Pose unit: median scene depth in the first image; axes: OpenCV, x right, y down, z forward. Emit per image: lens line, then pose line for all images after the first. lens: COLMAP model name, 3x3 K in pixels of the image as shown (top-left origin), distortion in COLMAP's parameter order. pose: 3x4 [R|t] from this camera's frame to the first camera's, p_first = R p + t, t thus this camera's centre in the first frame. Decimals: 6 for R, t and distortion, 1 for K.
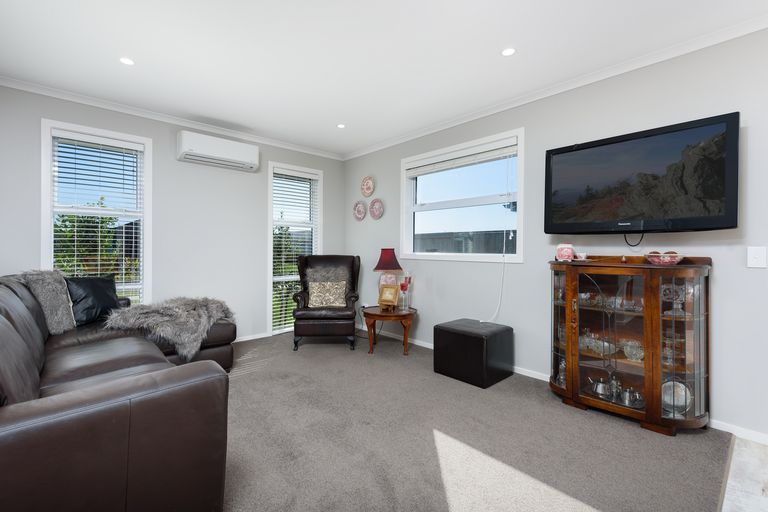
lens RADIAL K [[355.1, 0, 383.0], [0, 355.1, 250.9], [0, 0, 1]] dist [-0.000872, -0.000031]
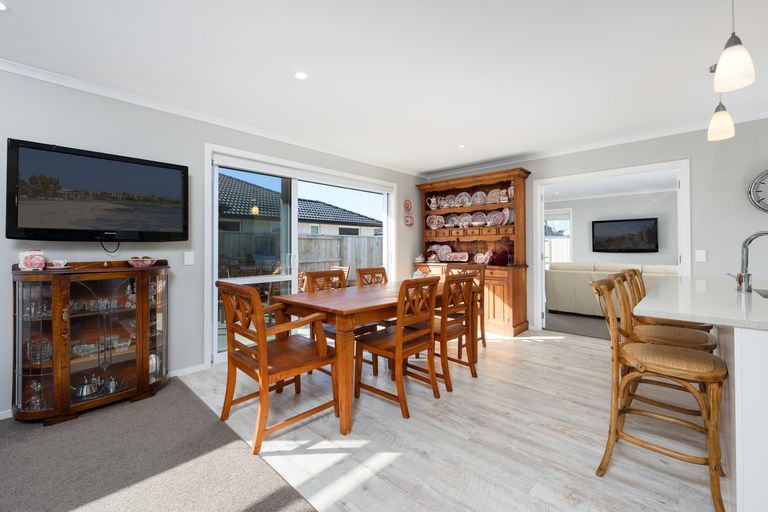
lens RADIAL K [[317.6, 0, 378.9], [0, 317.6, 250.0], [0, 0, 1]] dist [0.001464, -0.000132]
pose [[-0.073584, -0.013869, 0.997193, -0.381930], [0.004667, 0.999888, 0.014250, -0.031983], [-0.997278, 0.005703, -0.073511, 0.221079]]
